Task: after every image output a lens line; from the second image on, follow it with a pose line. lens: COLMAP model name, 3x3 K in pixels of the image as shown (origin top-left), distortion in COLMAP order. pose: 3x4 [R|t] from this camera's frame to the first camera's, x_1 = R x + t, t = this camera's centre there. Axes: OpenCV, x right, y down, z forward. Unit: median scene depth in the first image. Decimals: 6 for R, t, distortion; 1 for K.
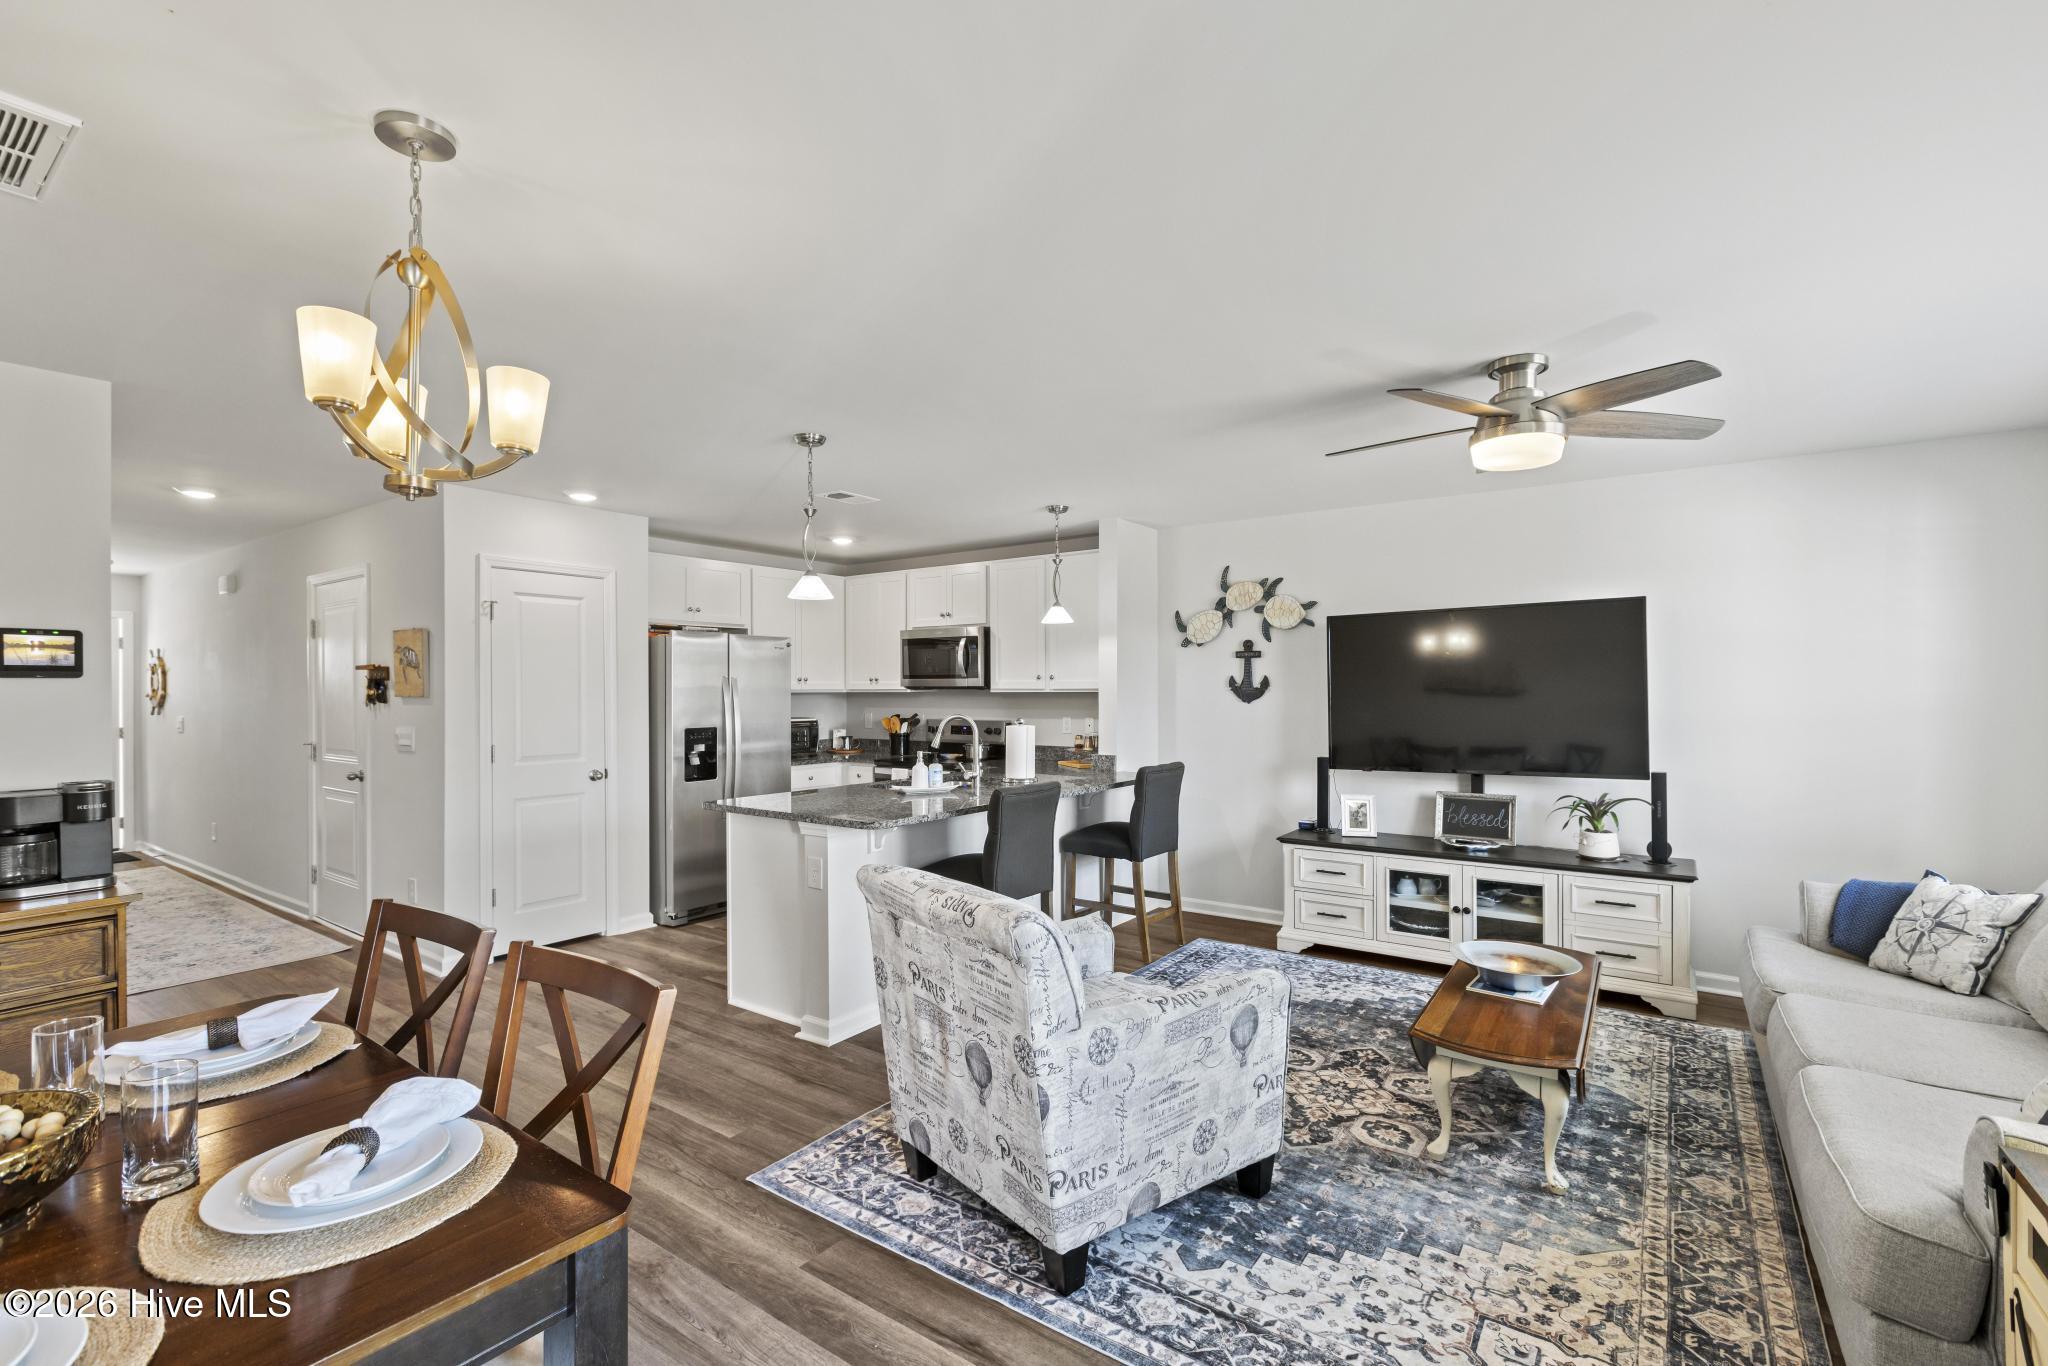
lens RADIAL K [[914.4, 0, 1027.5], [0, 914.4, 689.3], [0, 0, 1]] dist [0.003116, -0.001515]
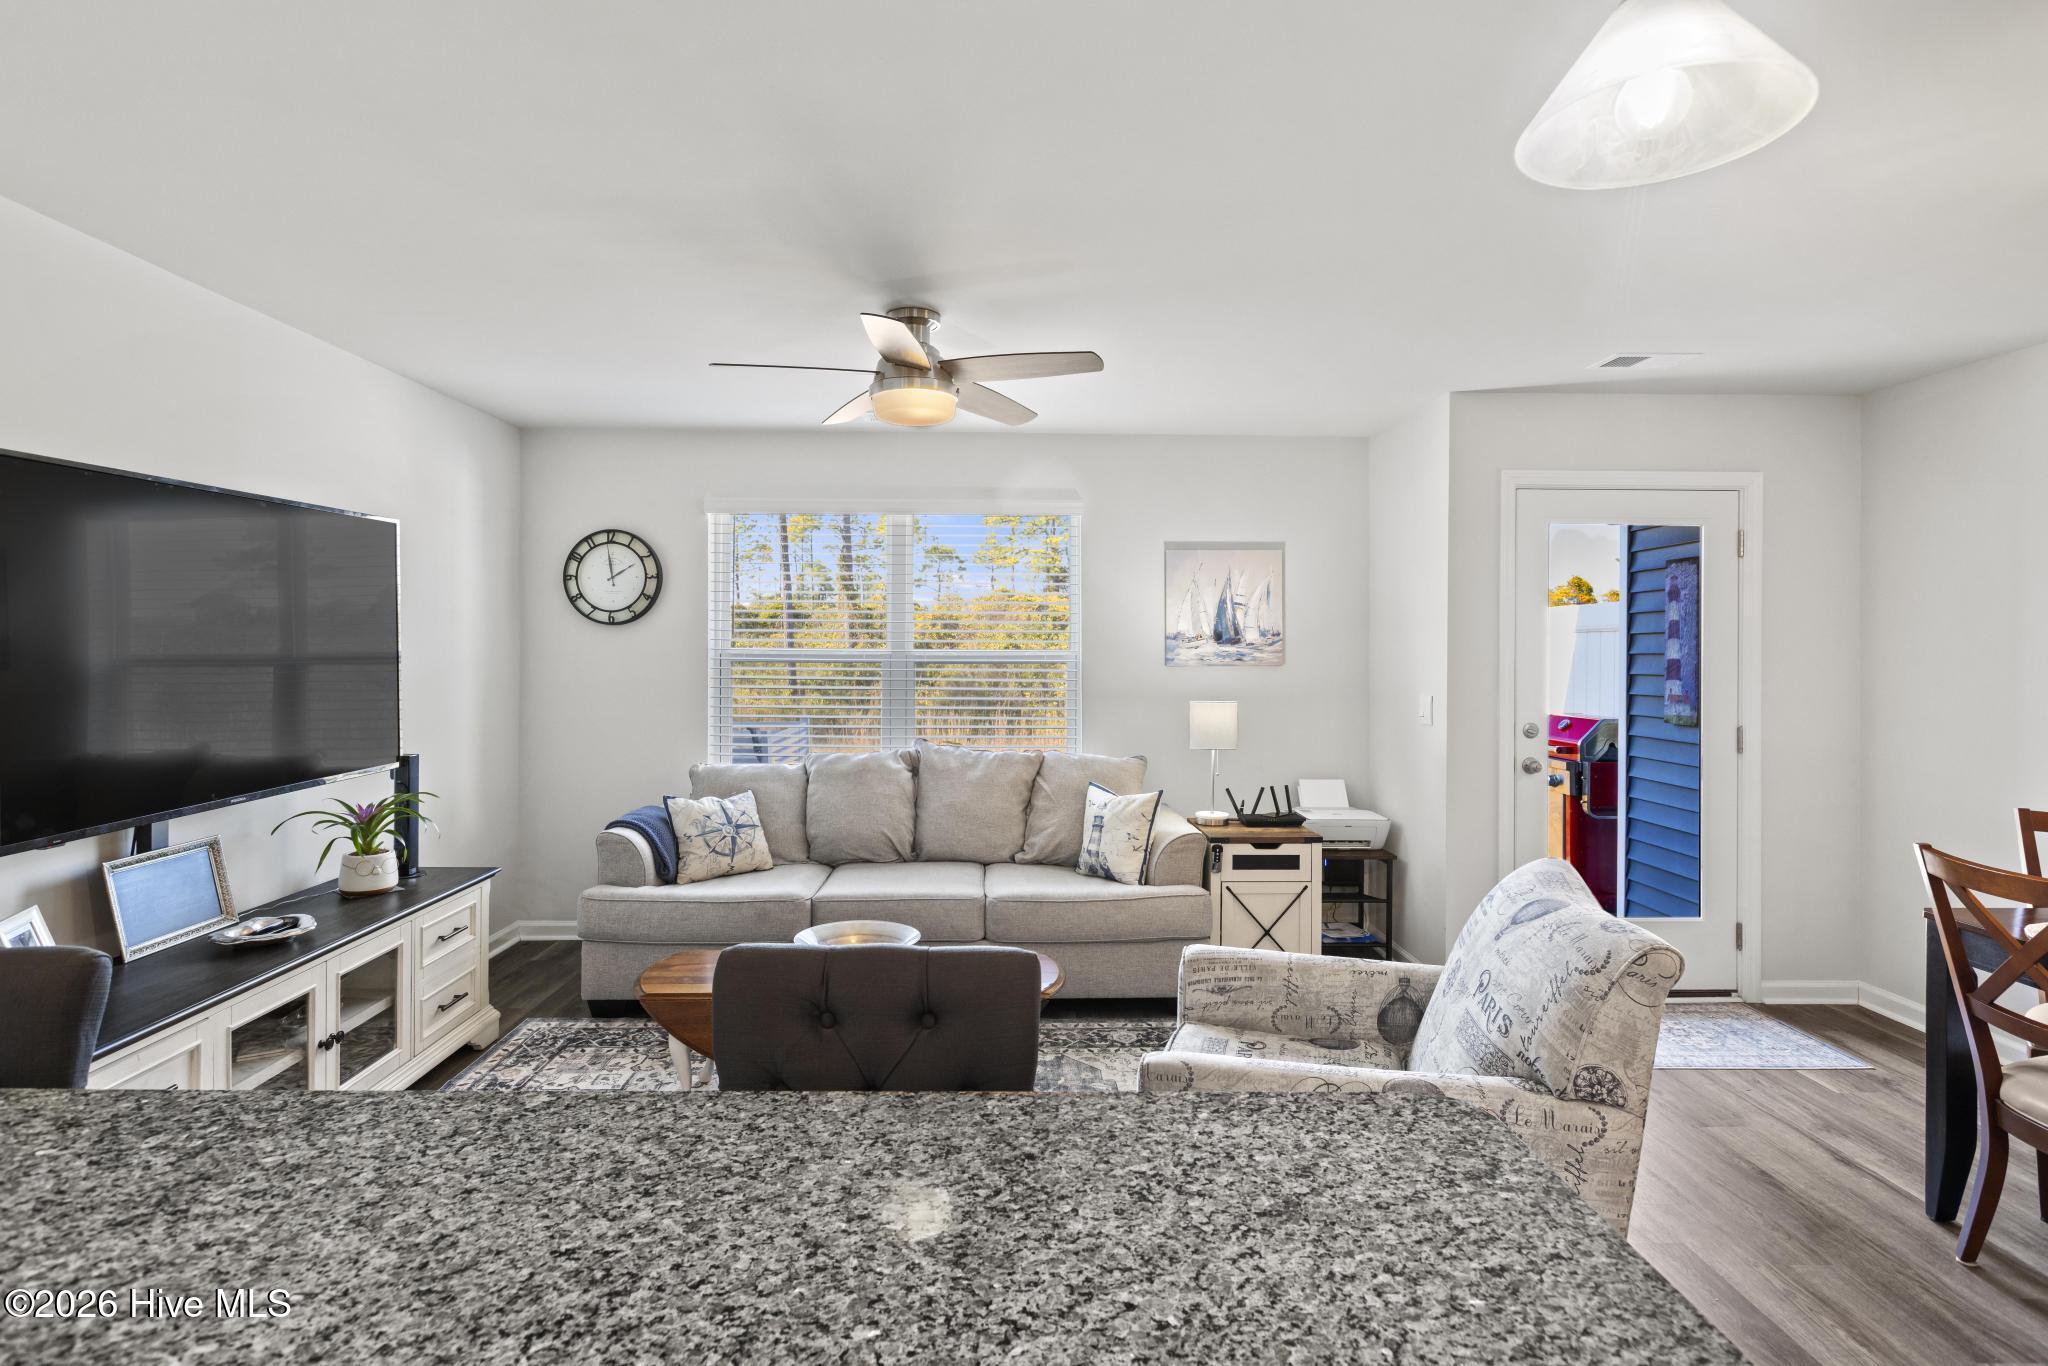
lens RADIAL K [[1021.3, 0, 1017.4], [0, 1021.3, 647.4], [0, 0, 1]] dist [-0.003752, -0.000241]
pose [[-0.594963, -0.002208, 0.803750, -0.261192], [-0.002882, 0.999996, 0.000614, -0.000619], [-0.803748, -0.001951, -0.594967, 0.984775]]
